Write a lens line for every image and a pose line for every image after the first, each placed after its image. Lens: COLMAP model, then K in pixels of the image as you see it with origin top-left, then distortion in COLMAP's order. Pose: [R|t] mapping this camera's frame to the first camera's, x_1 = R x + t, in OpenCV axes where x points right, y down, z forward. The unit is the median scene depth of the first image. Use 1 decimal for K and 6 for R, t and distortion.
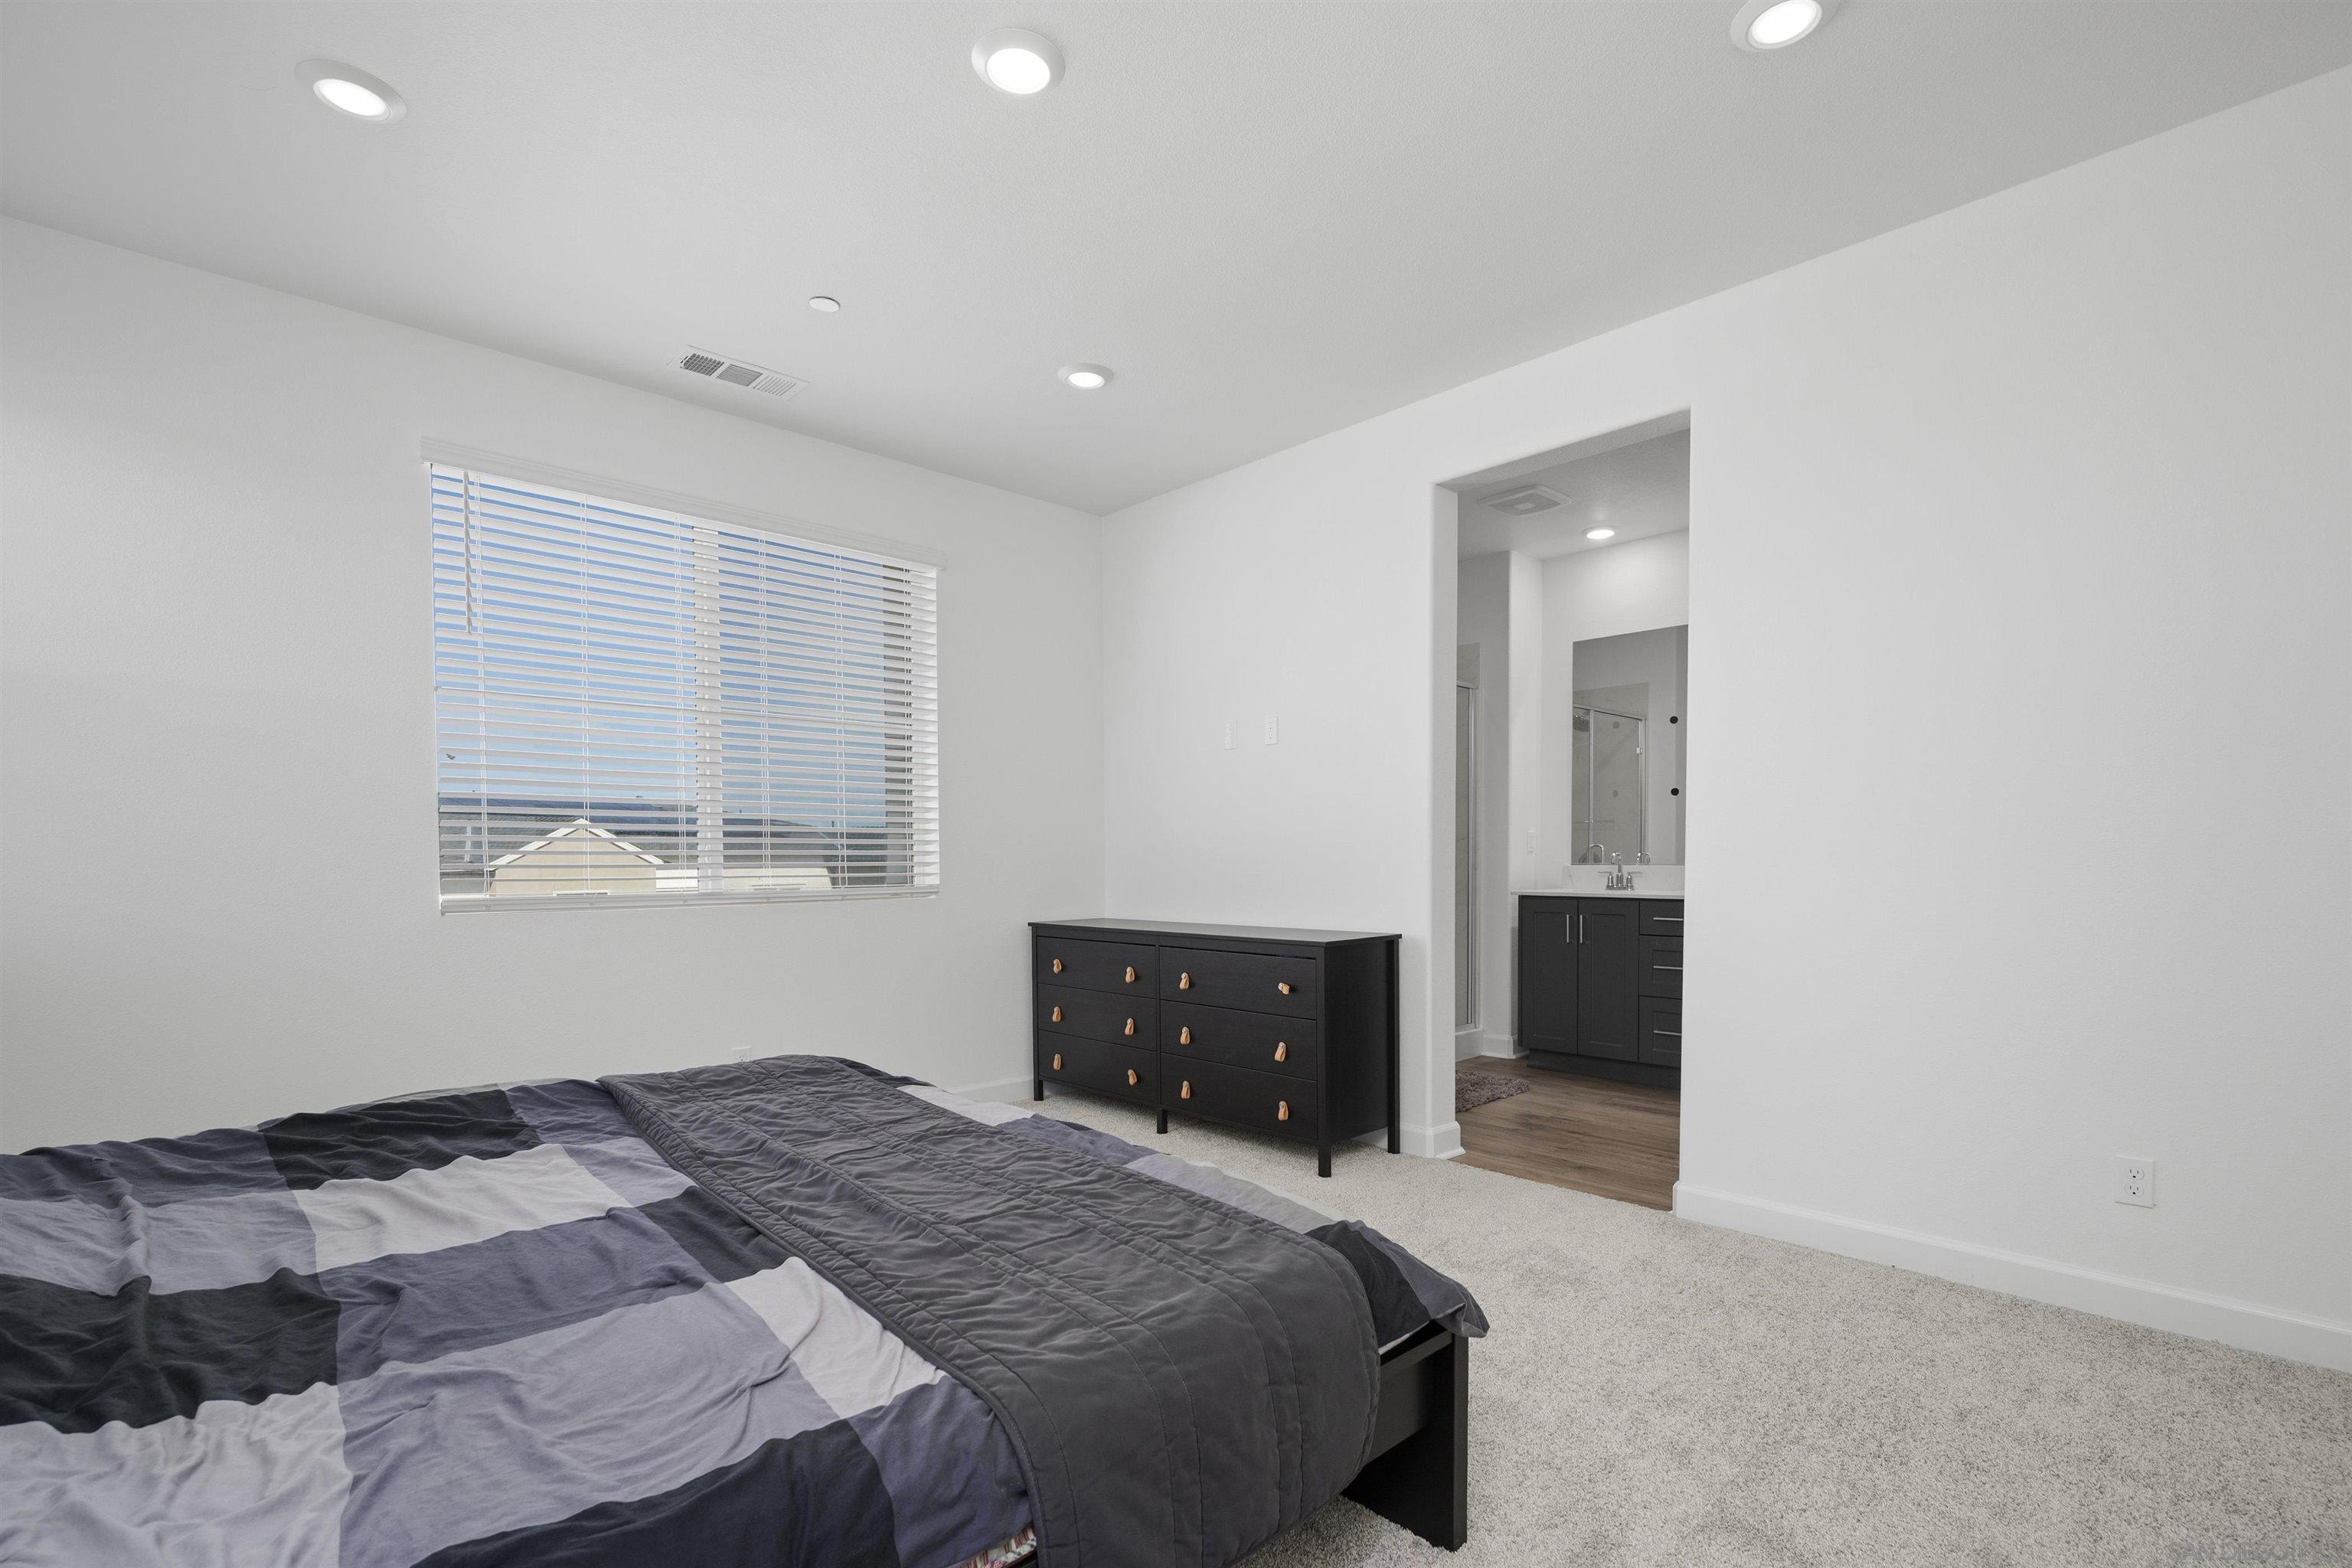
lens RADIAL K [[1068.4, 0, 1178.5], [0, 1068.4, 879.6], [0, 0, 1]] dist [-0.002161, -0.000217]
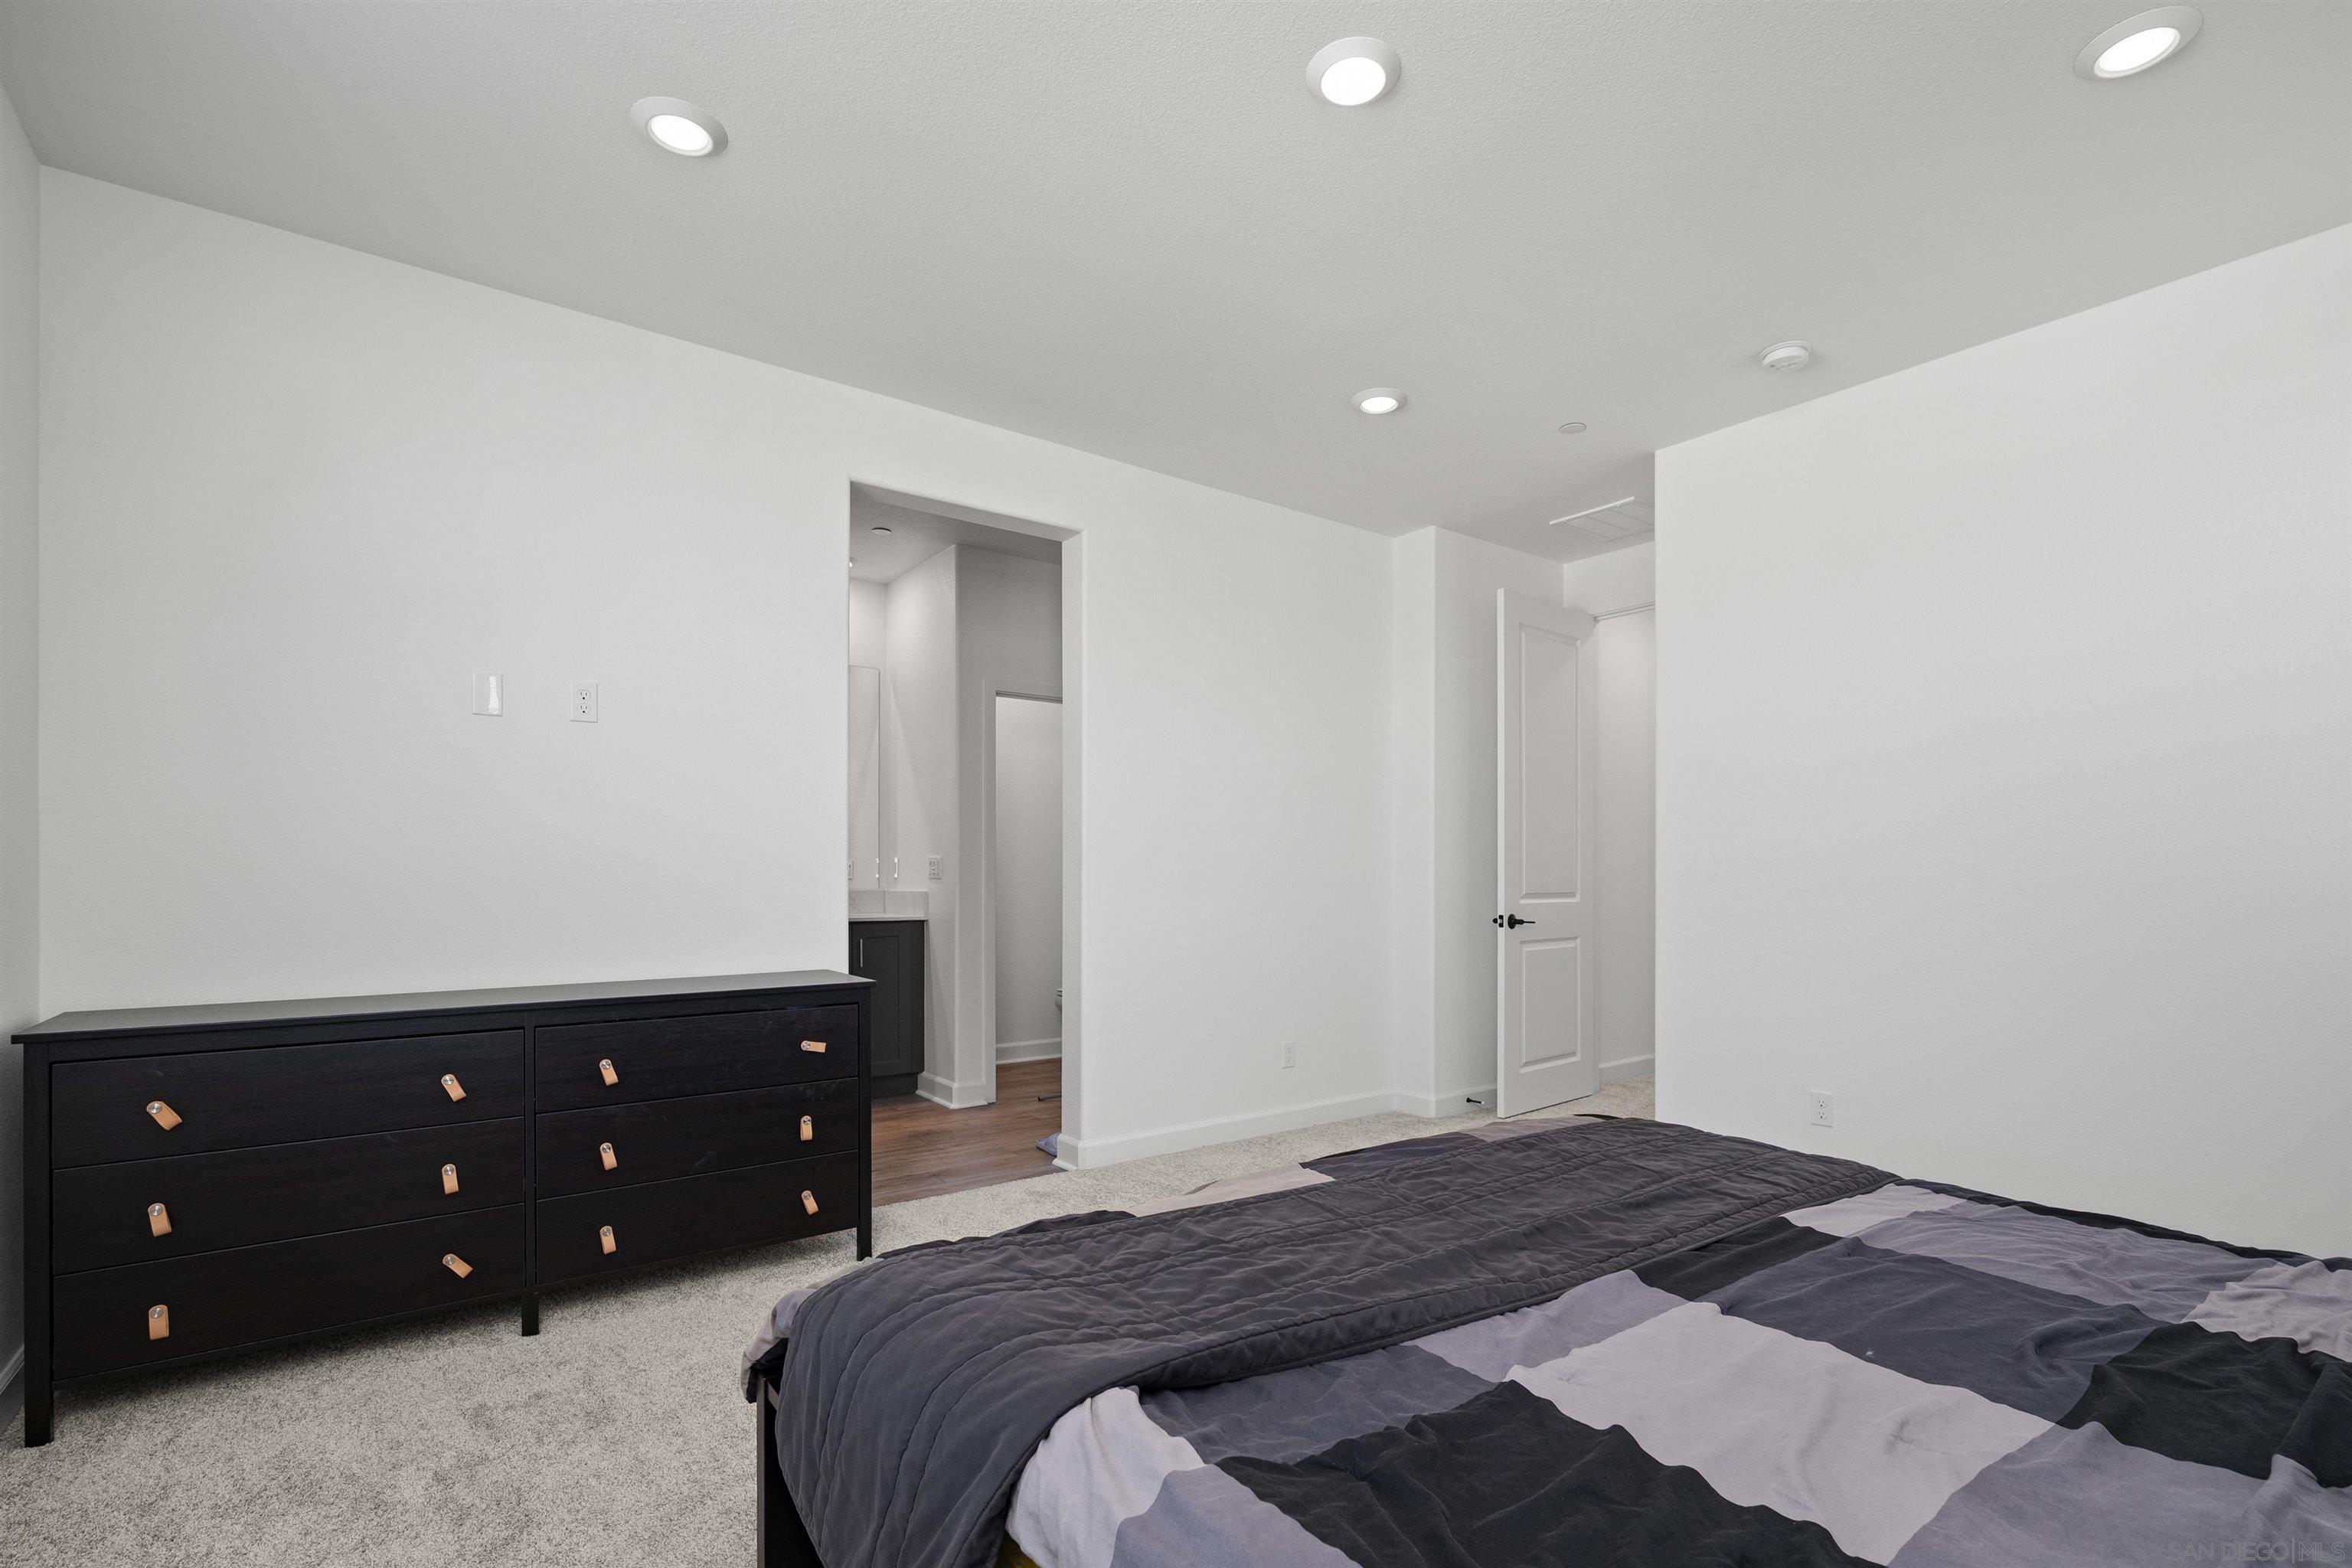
lens RADIAL K [[1084.0, 0, 1176.5], [0, 1084.0, 831.1], [0, 0, 1]] dist [-0.023068, -0.000034]
pose [[0.085481, 0.041179, 0.995488, -0.677534], [0.019389, 0.998888, -0.042984, -0.014625], [-0.996151, 0.022976, 0.084588, 0.657905]]
